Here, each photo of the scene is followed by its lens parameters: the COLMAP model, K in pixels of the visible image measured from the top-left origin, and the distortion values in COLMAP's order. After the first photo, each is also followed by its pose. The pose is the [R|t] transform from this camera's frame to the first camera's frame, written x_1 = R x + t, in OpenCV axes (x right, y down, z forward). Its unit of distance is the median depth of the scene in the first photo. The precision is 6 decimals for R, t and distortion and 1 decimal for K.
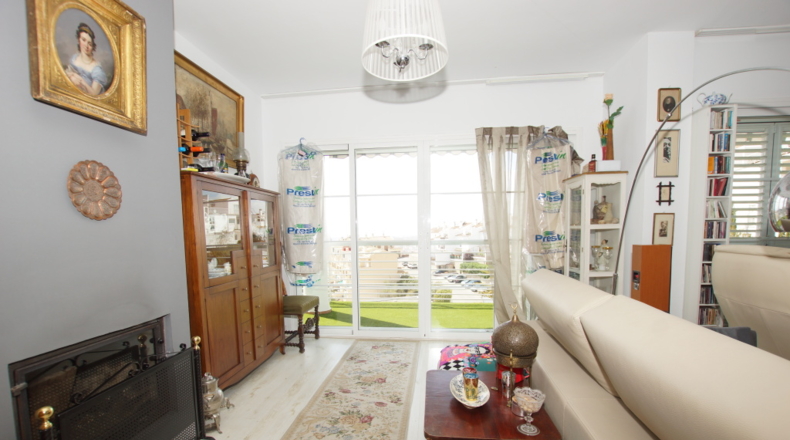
lens RADIAL K [[356.7, 0, 396.4], [0, 356.7, 261.4], [0, 0, 1]] dist [-0.051023, 0.011941]
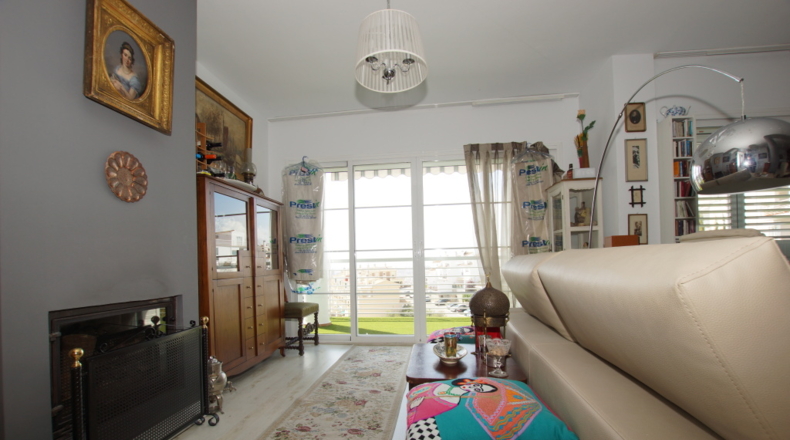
lens RADIAL K [[356.7, 0, 396.4], [0, 356.7, 261.4], [0, 0, 1]] dist [-0.051023, 0.011941]
pose [[0.999945, -0.008461, -0.006217, 0.027042], [0.007873, 0.995984, -0.089186, 0.102232], [0.006946, 0.089132, 0.995996, -0.076107]]
